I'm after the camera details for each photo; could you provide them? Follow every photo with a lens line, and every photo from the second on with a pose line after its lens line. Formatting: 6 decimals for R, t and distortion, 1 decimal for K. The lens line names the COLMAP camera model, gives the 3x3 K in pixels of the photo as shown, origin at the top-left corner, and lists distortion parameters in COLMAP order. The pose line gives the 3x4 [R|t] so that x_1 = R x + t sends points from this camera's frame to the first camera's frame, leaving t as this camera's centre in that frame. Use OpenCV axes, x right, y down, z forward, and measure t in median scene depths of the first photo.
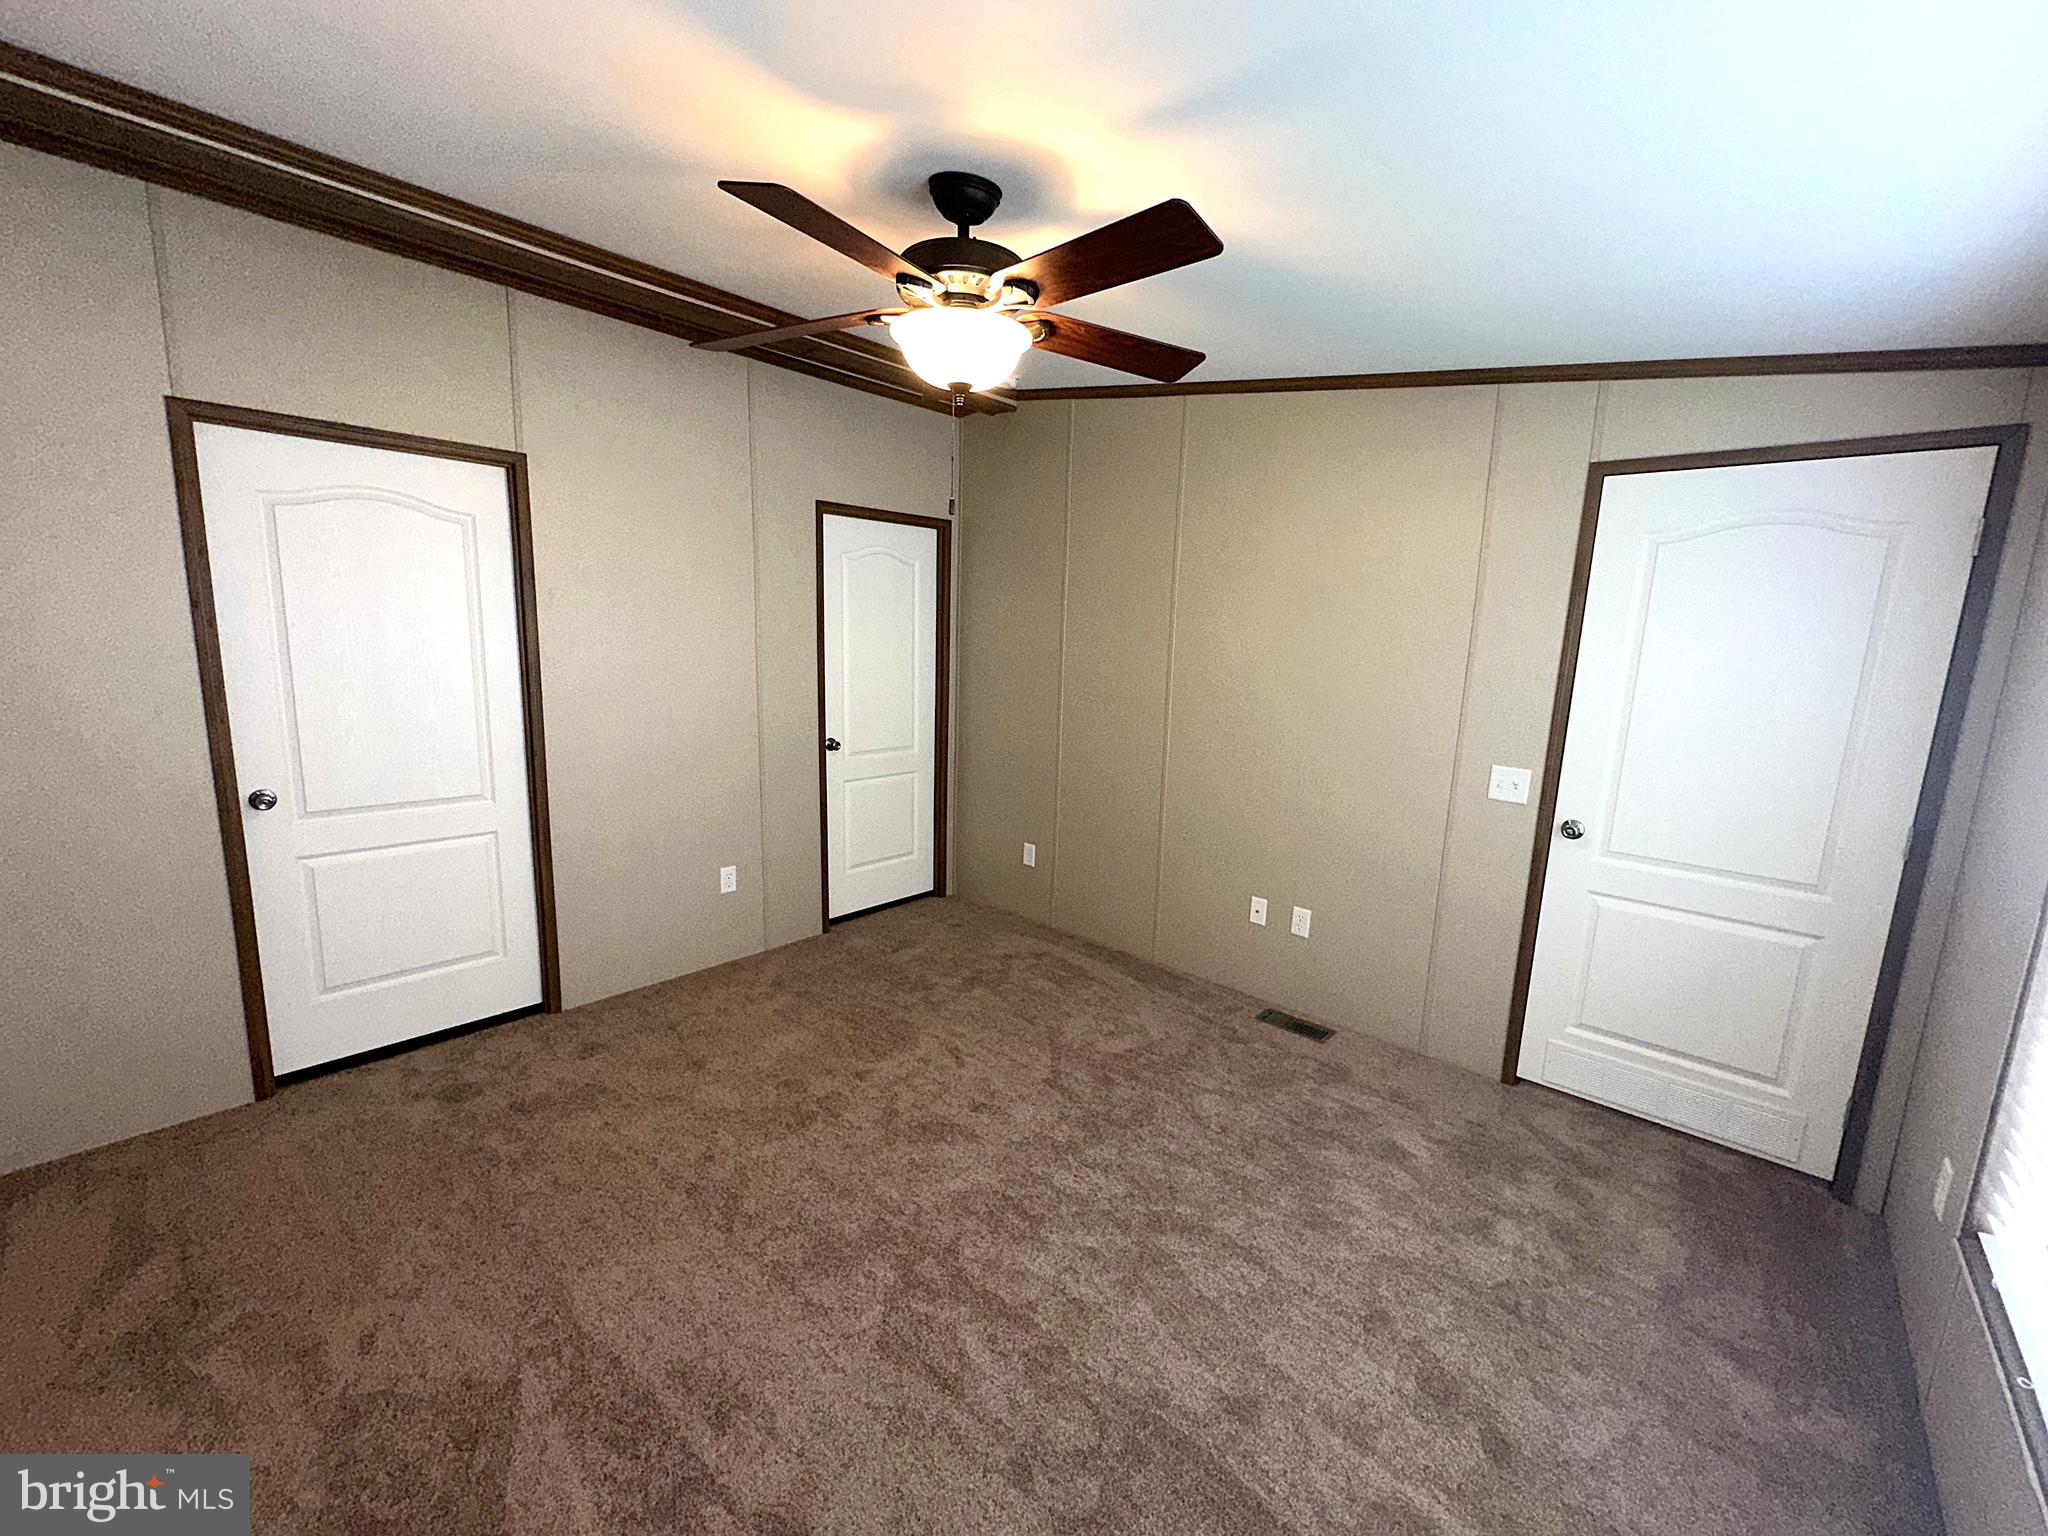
lens RADIAL K [[851.5, 0, 1024.0], [0, 851.5, 768.0], [0, 0, 1]] dist [-0.000782, 0.000425]
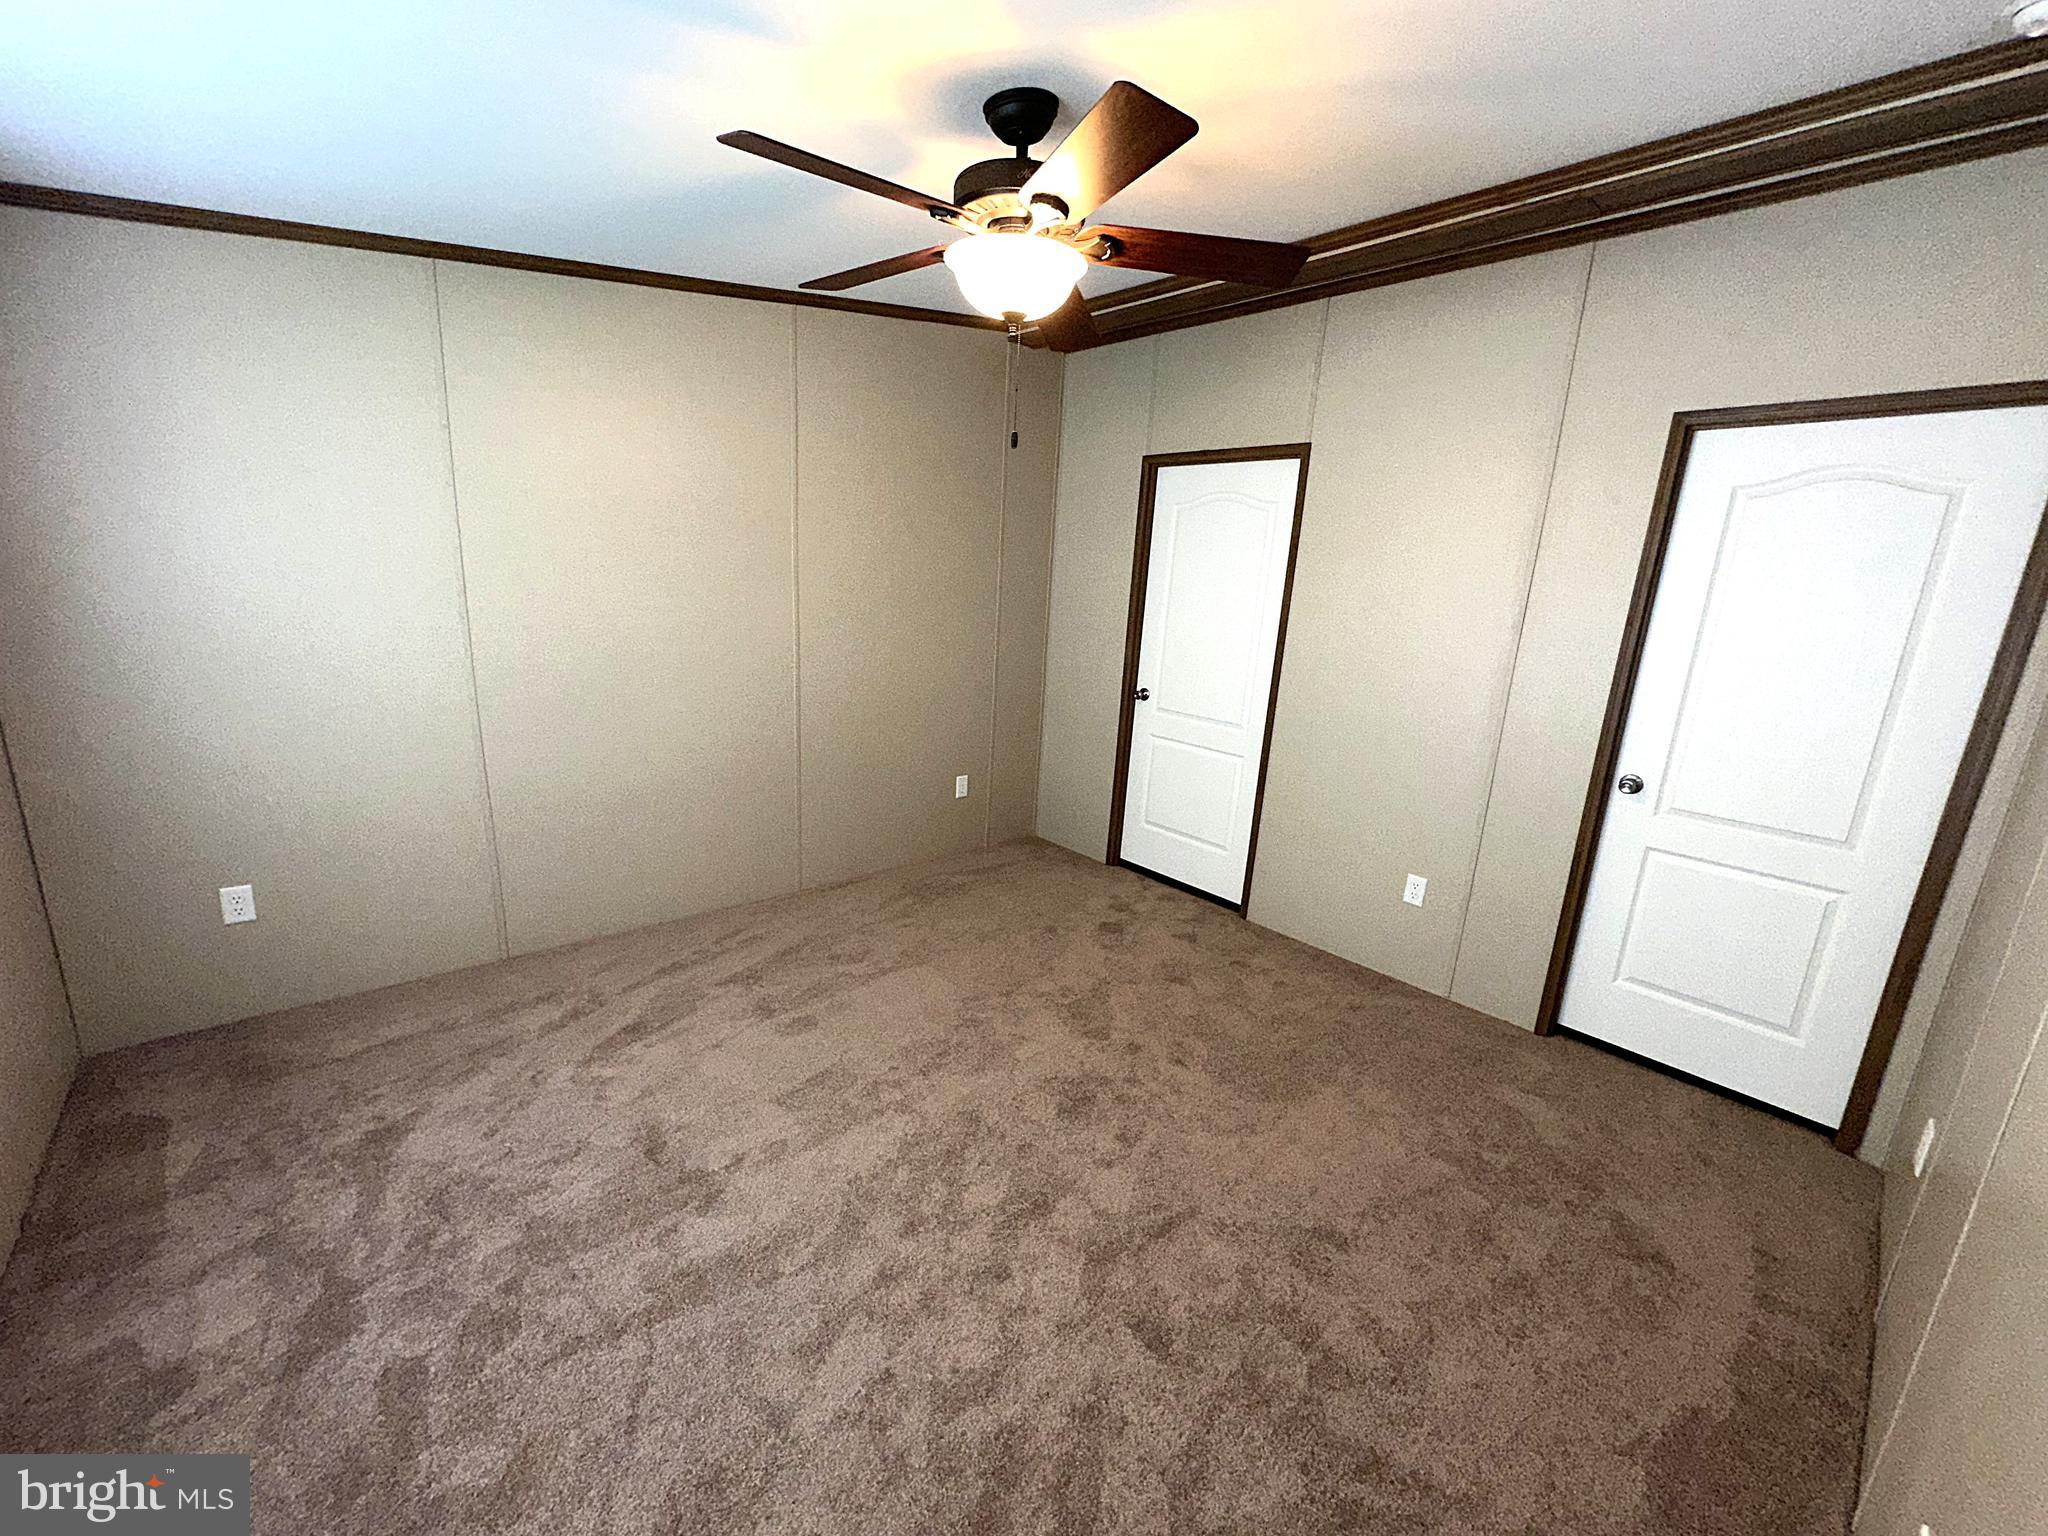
lens RADIAL K [[807.7, 0, 1024.0], [0, 807.7, 768.0], [0, 0, 1]] dist [0.017382, 0.000125]
pose [[-0.110548, 0.185604, -0.976386, 0.555642], [-0.229163, 0.951176, 0.206758, -0.077745], [0.967090, 0.246608, -0.062617, 0.723517]]
